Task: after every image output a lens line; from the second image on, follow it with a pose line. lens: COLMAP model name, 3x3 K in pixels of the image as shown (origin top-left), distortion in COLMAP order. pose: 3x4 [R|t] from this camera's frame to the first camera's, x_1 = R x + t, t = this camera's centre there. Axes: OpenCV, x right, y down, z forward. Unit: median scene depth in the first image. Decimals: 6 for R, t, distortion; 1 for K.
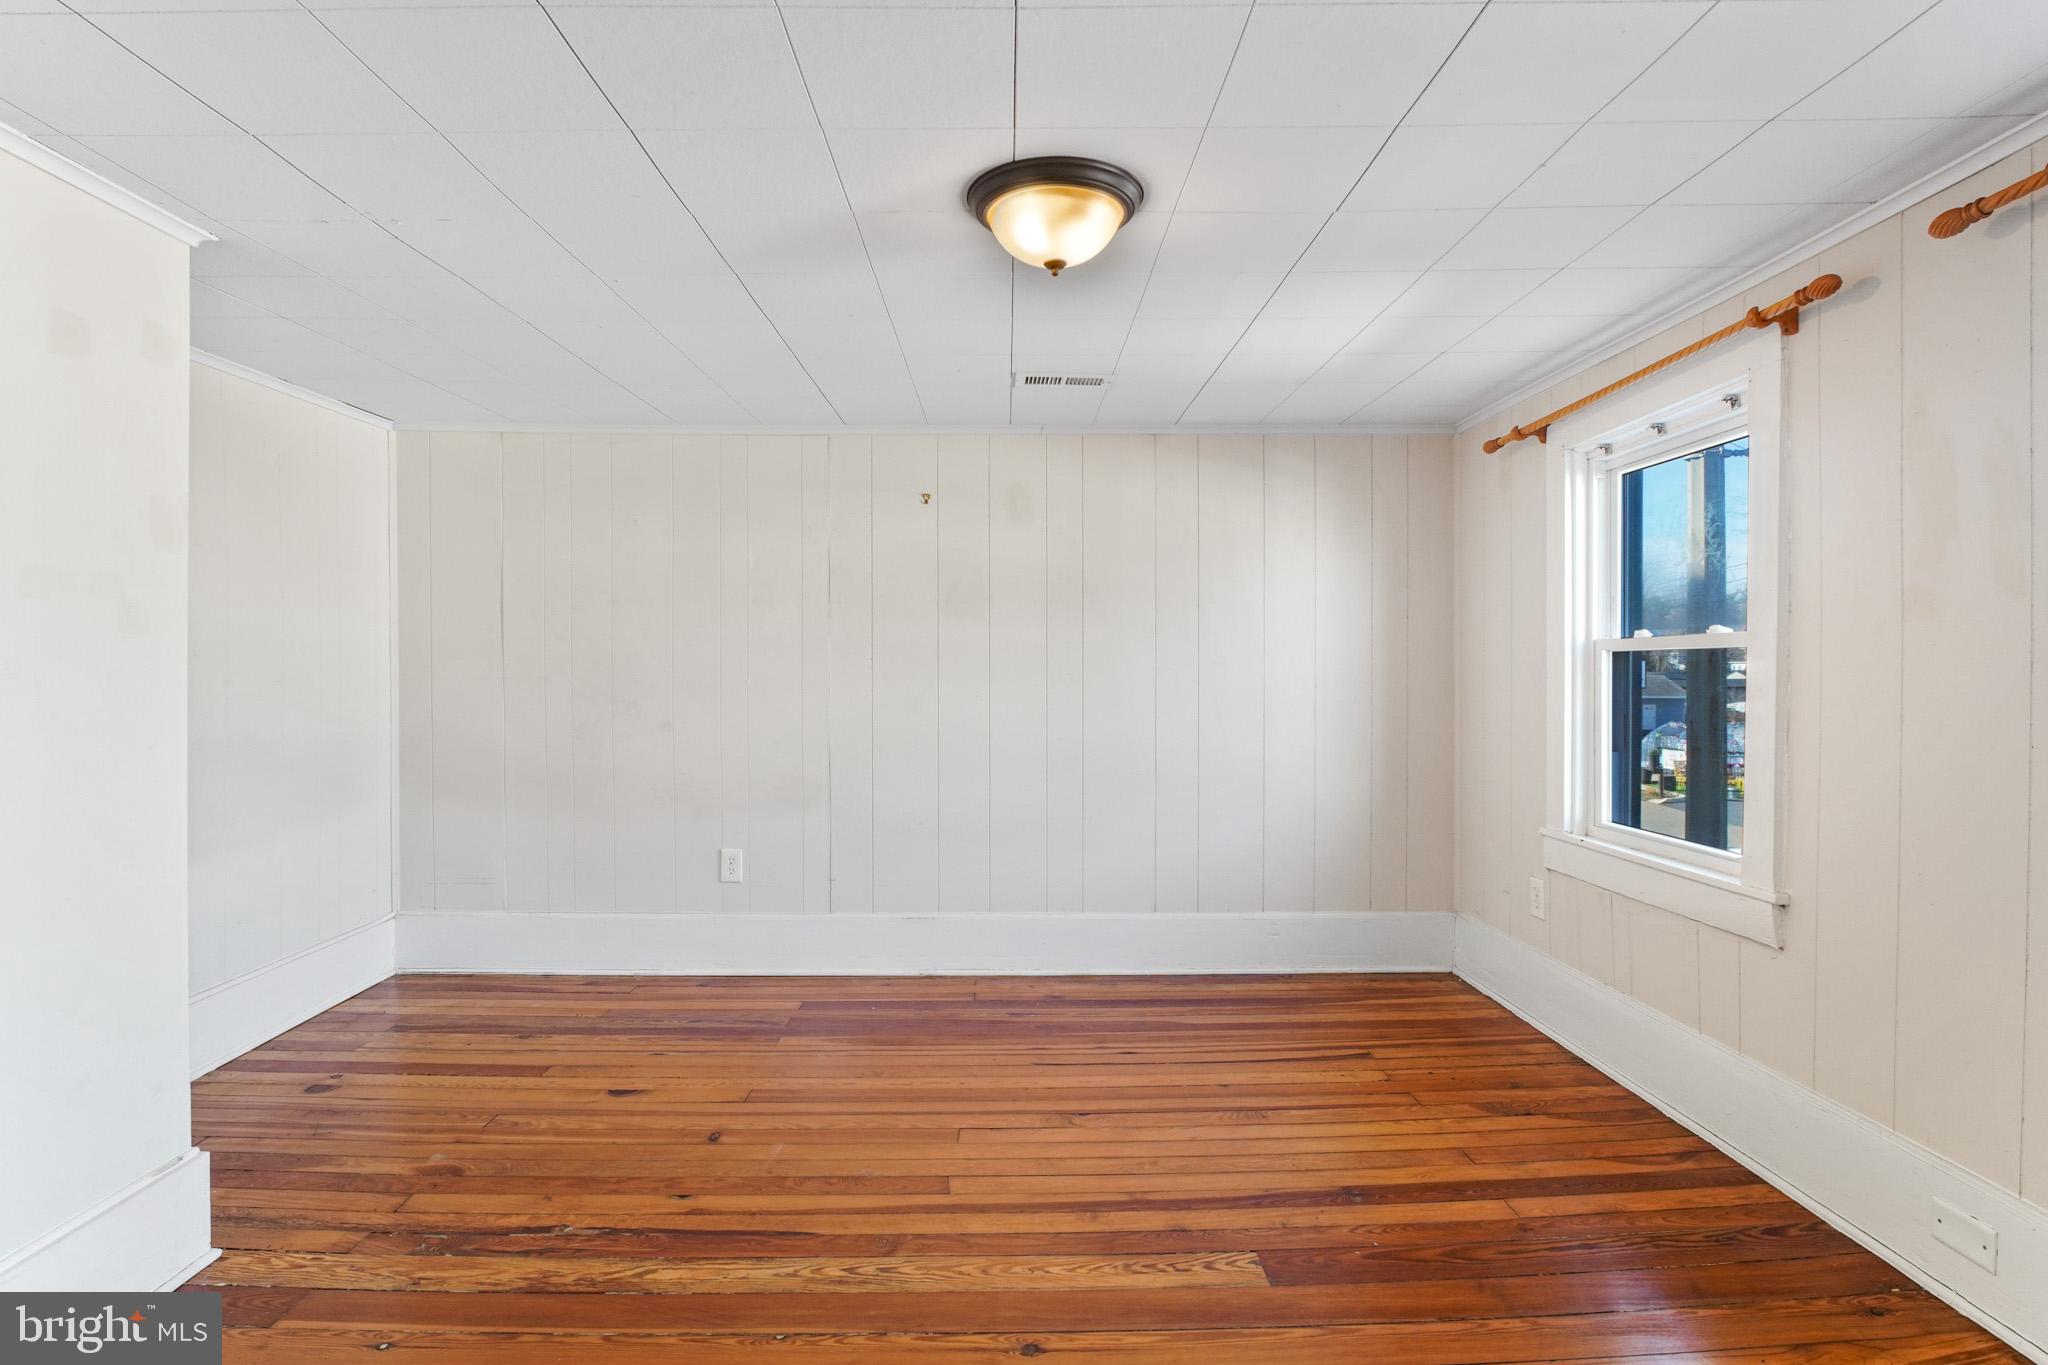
lens RADIAL K [[1010.8, 0, 1024.0], [0, 1010.8, 682.5], [0, 0, 1]] dist [-0.000110, -0.000206]
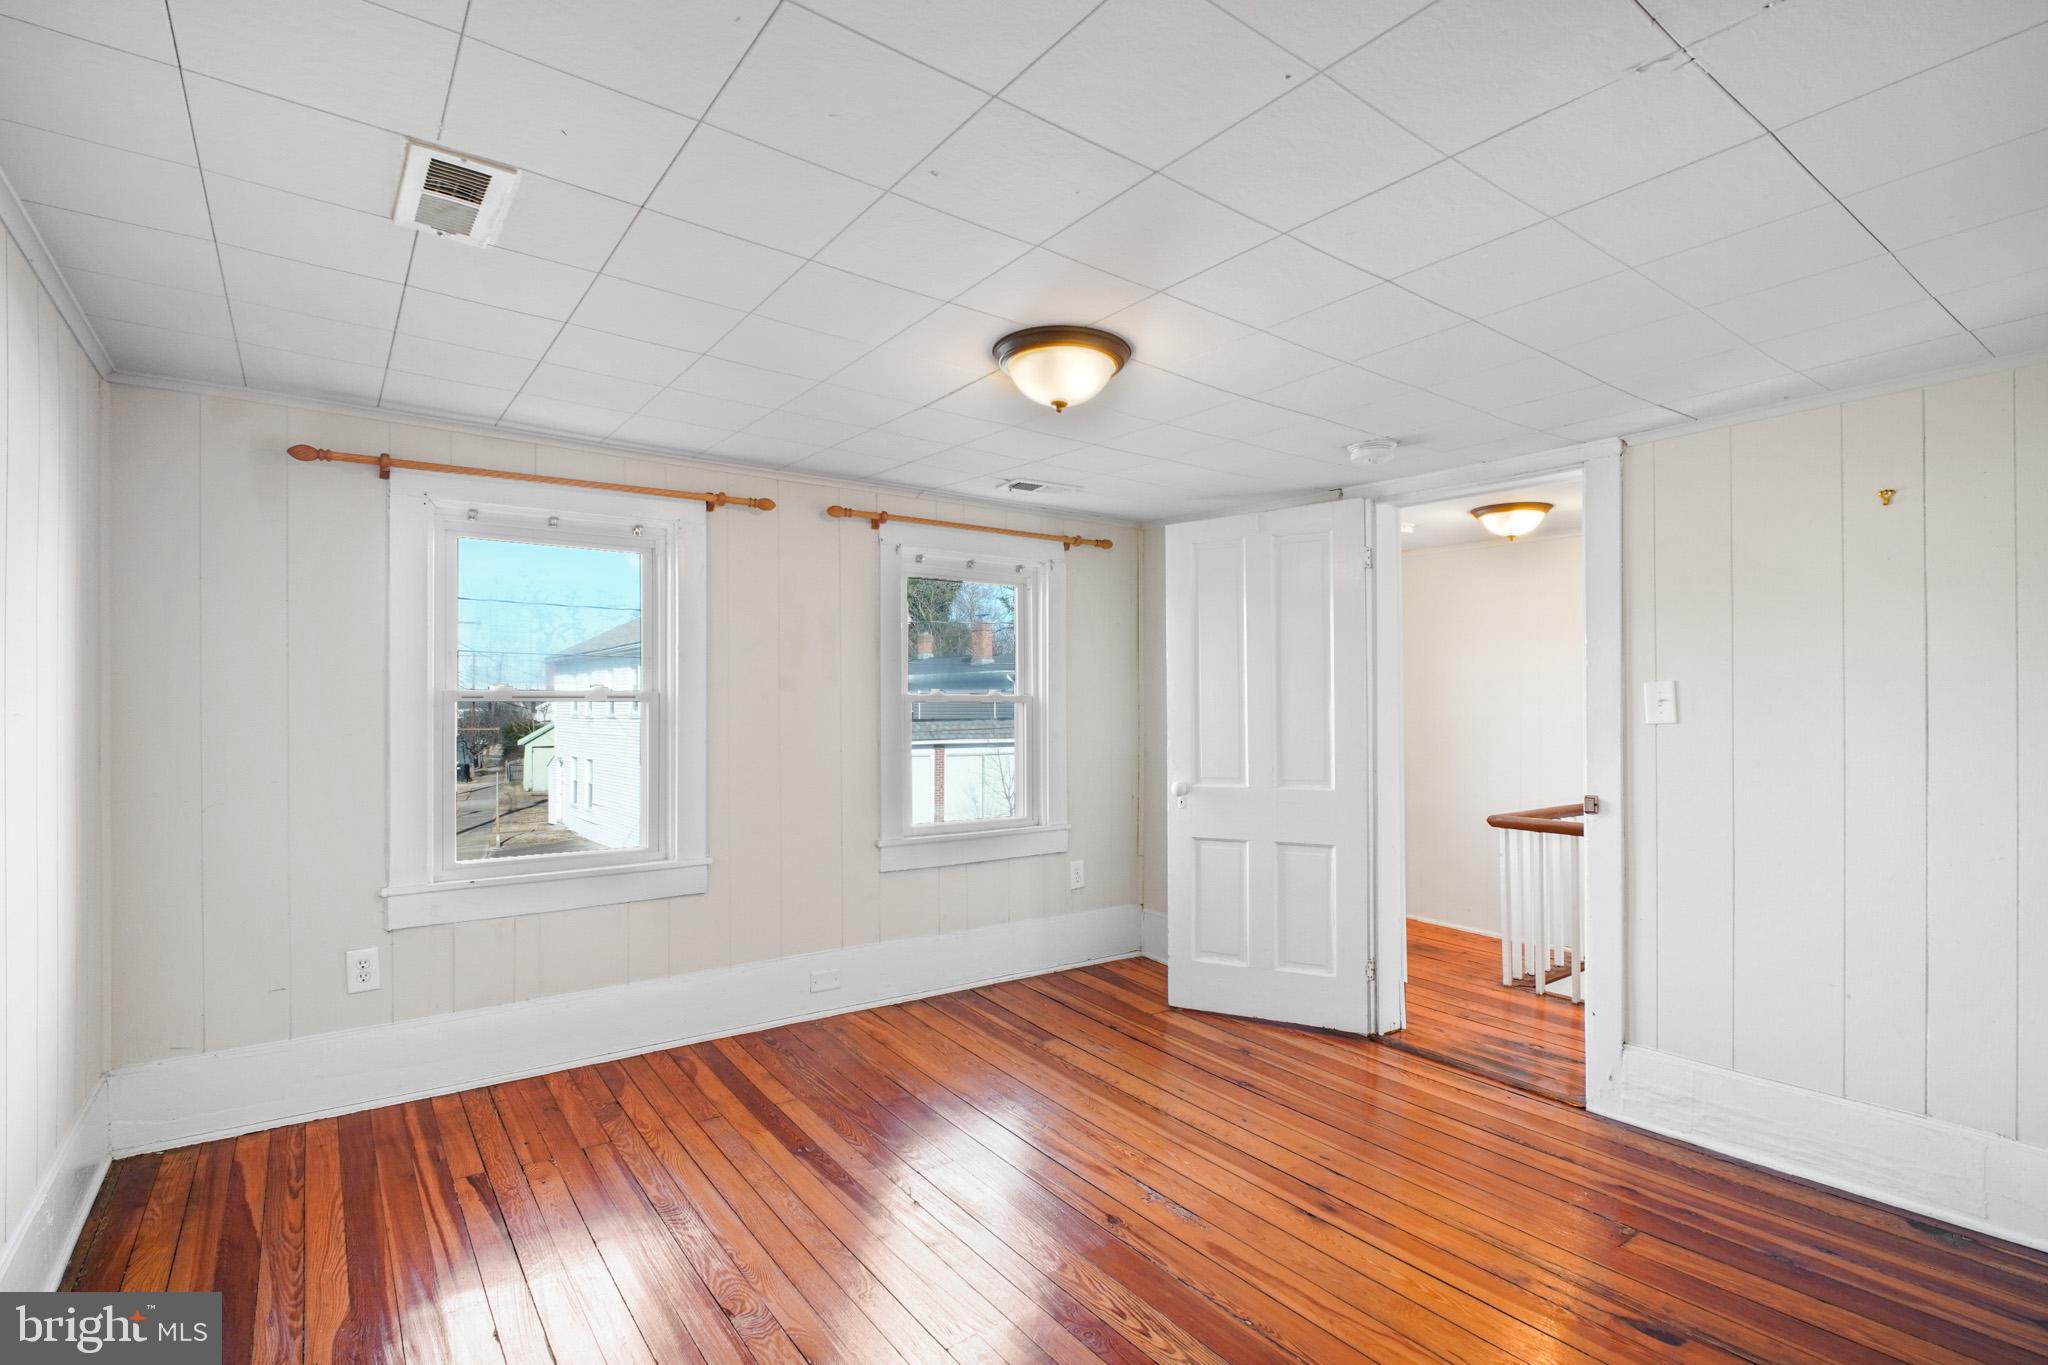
lens RADIAL K [[957.8, 0, 1018.4], [0, 957.8, 706.8], [0, 0, 1]] dist [-0.000186, -0.000282]
pose [[-0.577199, 0.002702, 0.816599, -0.635001], [0.009707, 0.999947, 0.003553, -0.025486], [-0.816546, 0.009977, -0.577195, 1.197486]]
